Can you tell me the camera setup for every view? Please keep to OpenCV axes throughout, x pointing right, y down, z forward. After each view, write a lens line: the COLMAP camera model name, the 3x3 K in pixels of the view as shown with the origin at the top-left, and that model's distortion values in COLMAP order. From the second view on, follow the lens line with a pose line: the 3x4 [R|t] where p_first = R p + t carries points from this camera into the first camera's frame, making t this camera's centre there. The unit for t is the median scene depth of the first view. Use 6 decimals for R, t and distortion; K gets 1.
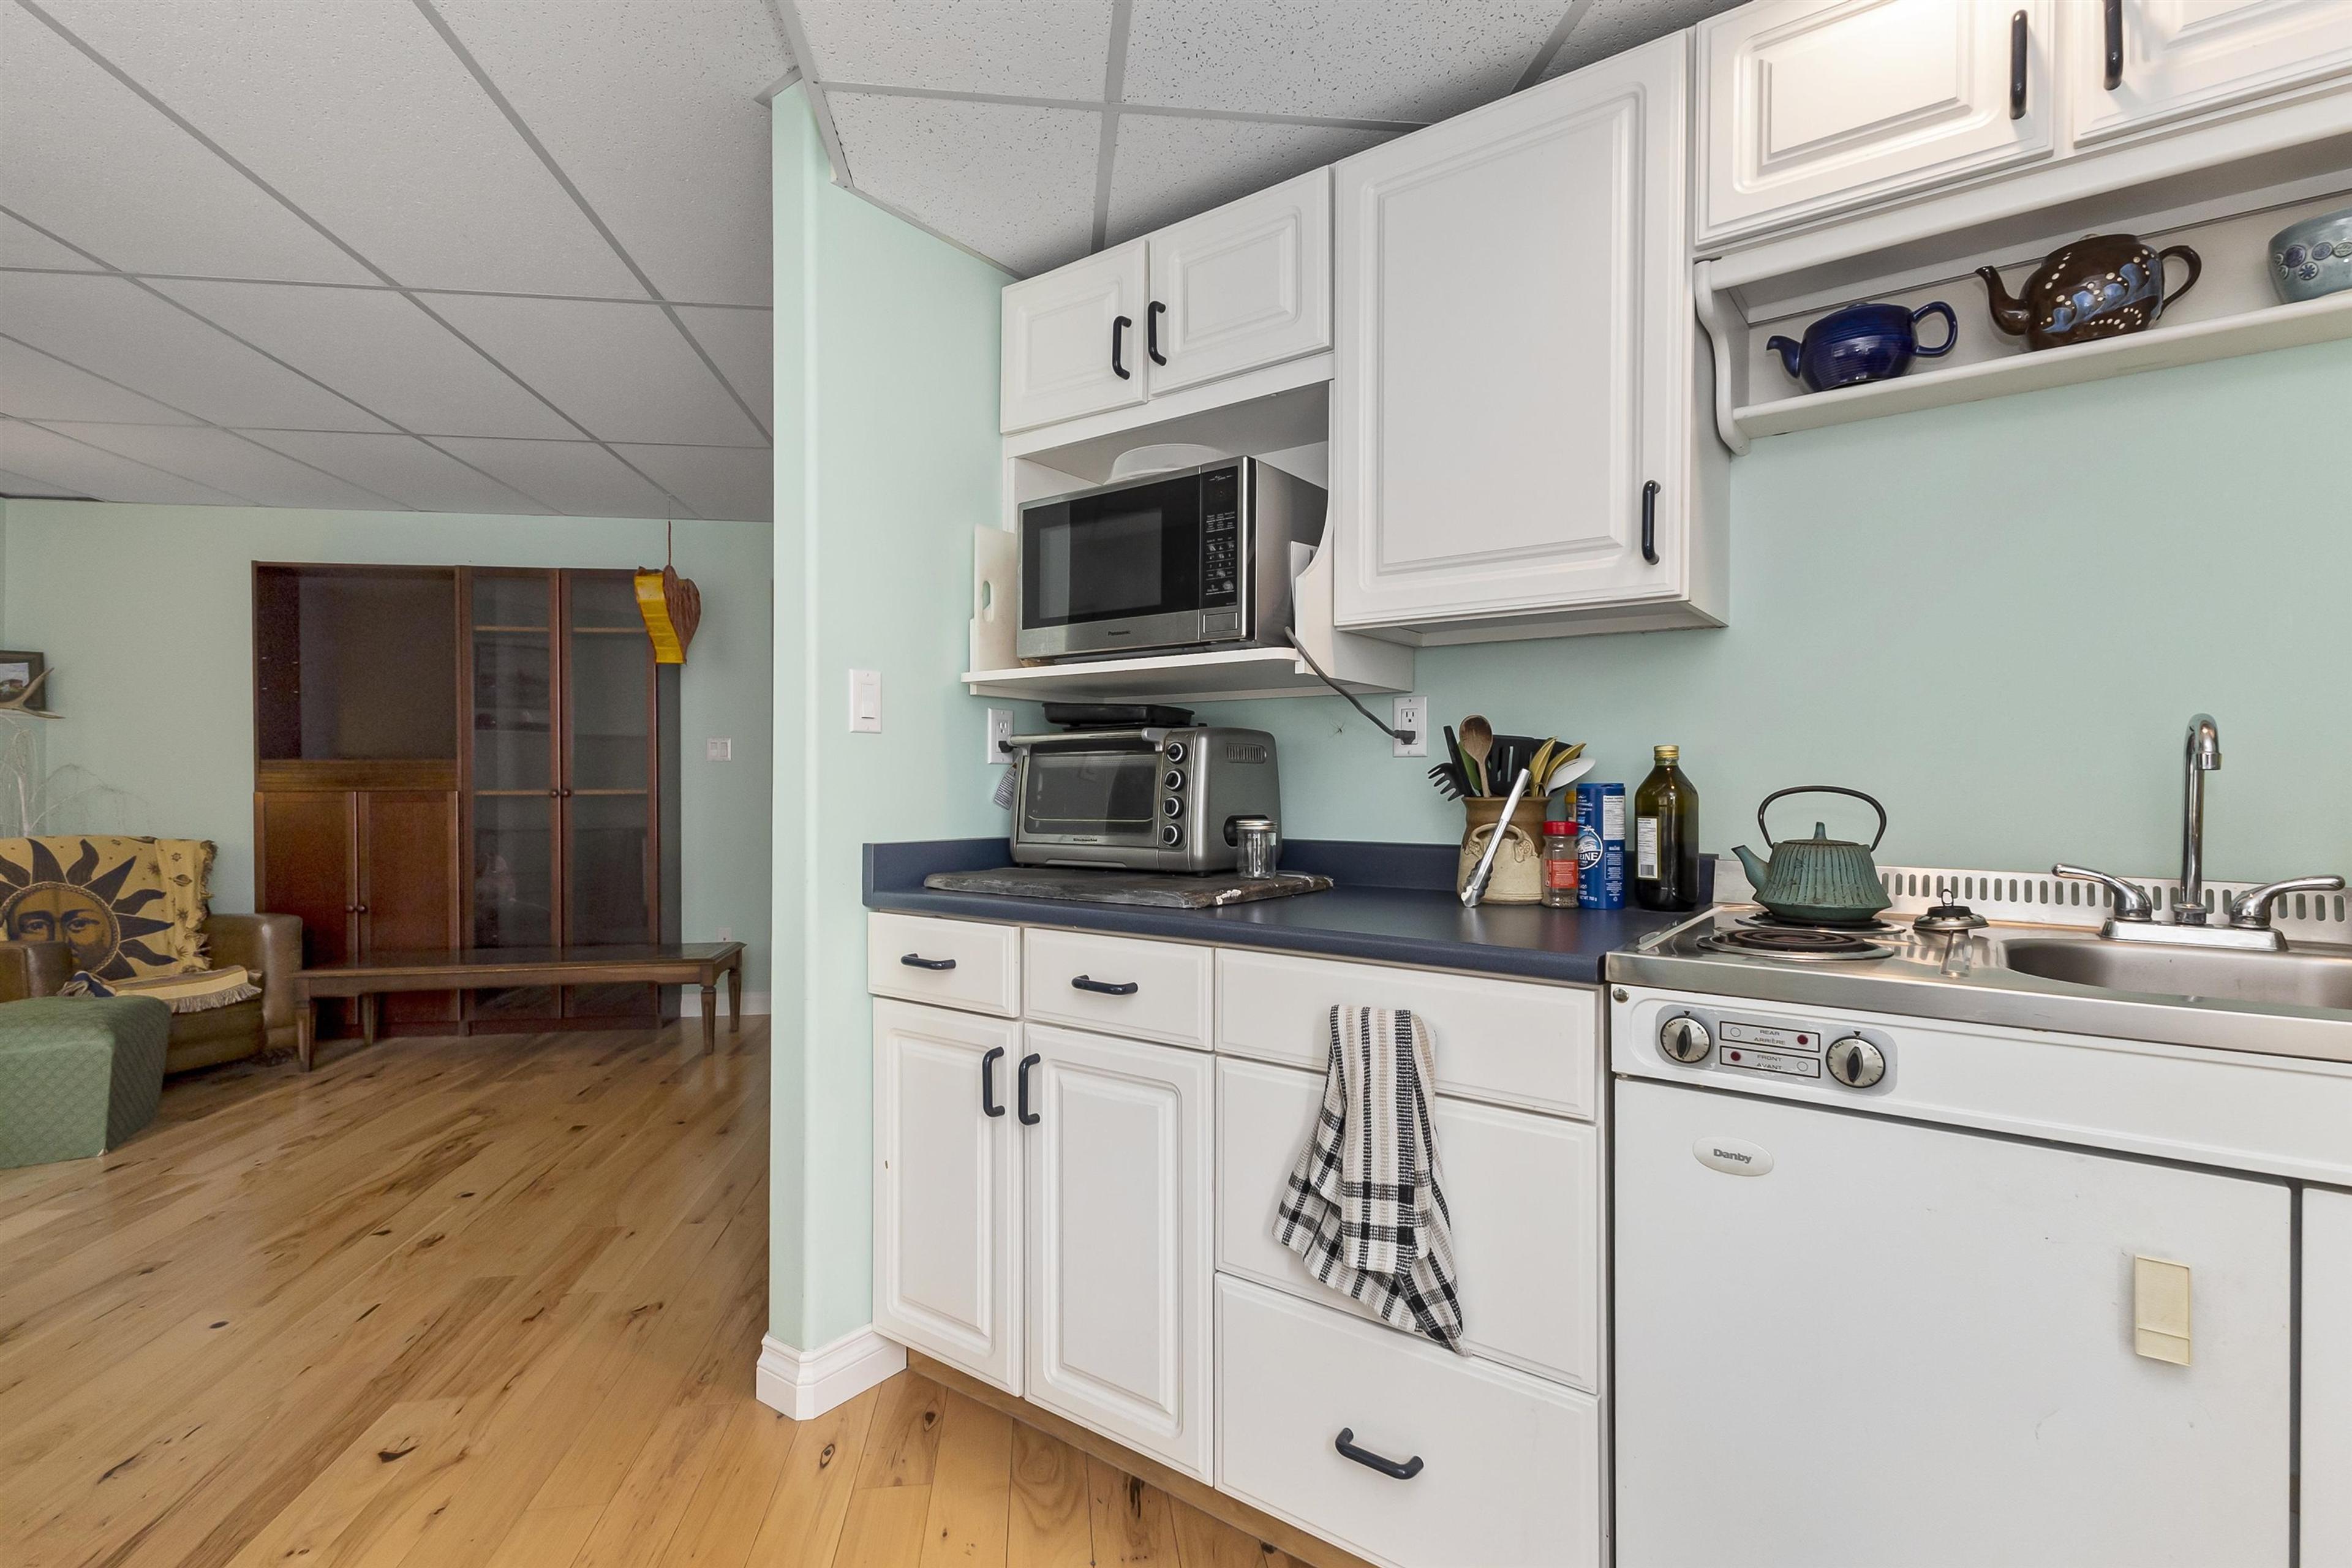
lens RADIAL K [[1093.0, 0, 1181.9], [0, 1093.0, 782.1], [0, 0, 1]] dist [0.014128, -0.000880]
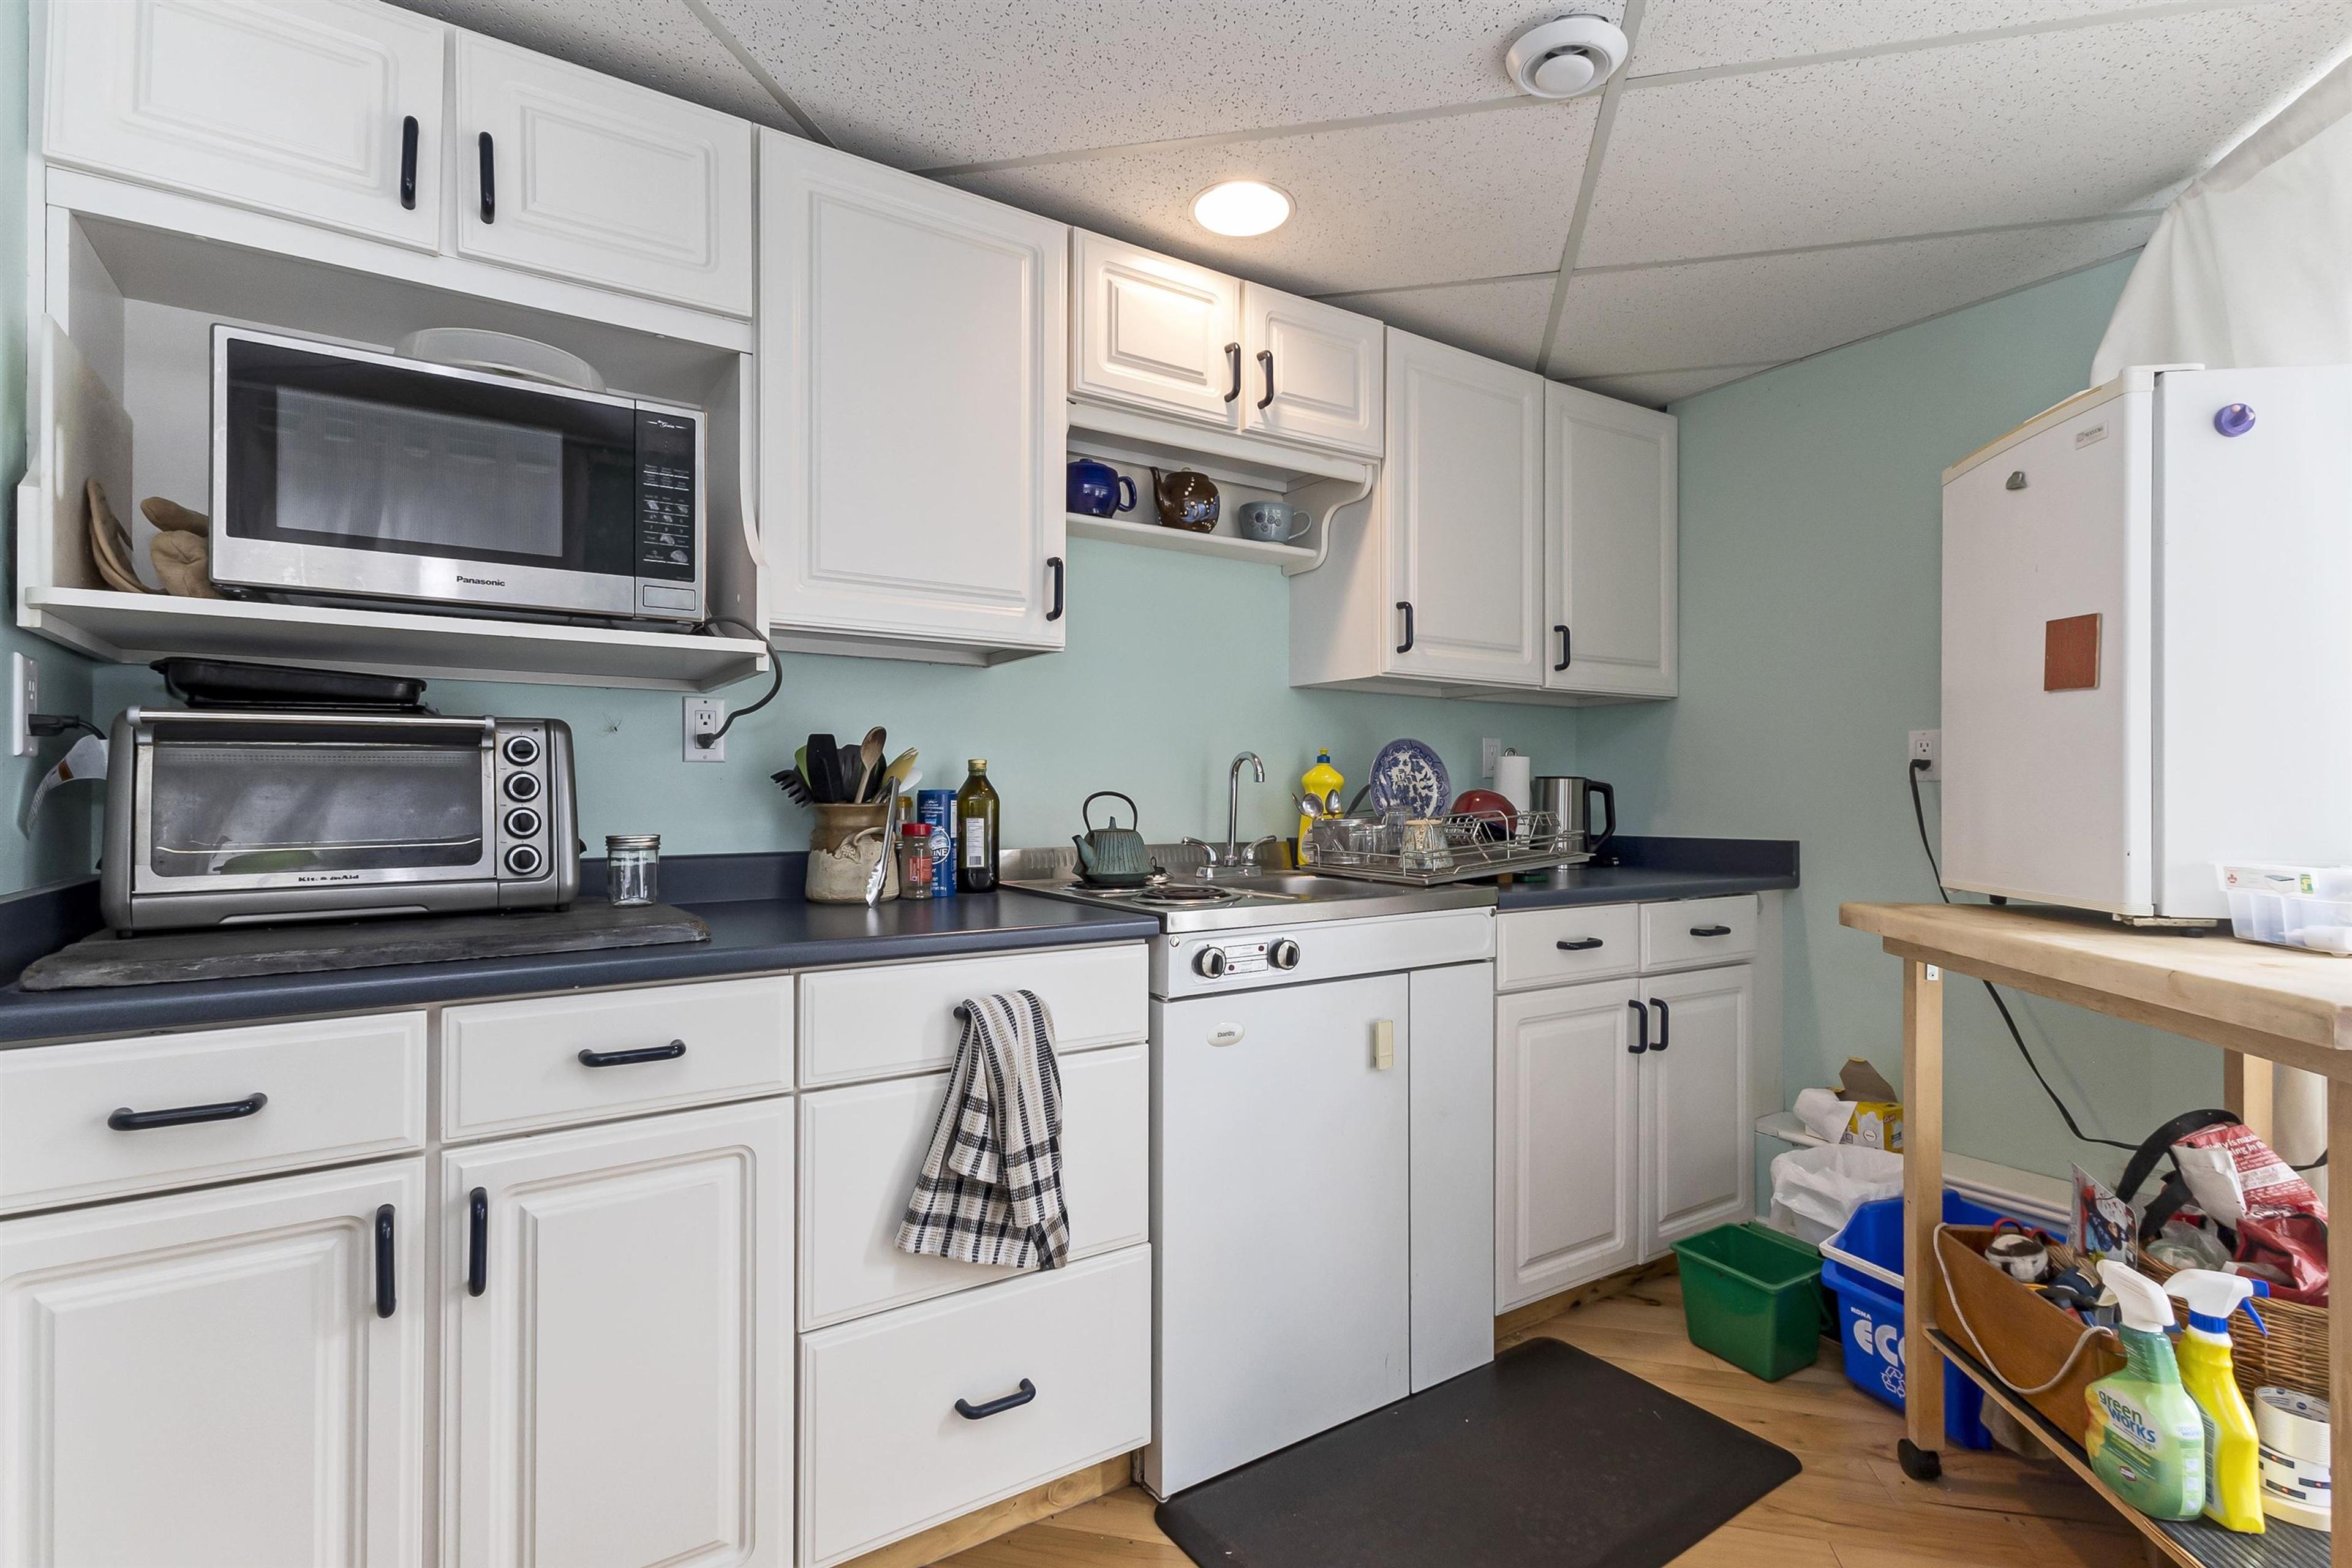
lens RADIAL K [[1093.0, 0, 1166.4], [0, 1093.0, 782.0], [0, 0, 1]] dist [0.014128, -0.000880]
pose [[0.349015, 0.003414, 0.937111, -0.667817], [-0.001136, 0.999994, -0.003220, -0.003871], [-0.937117, 0.000059, 0.349017, 0.381228]]
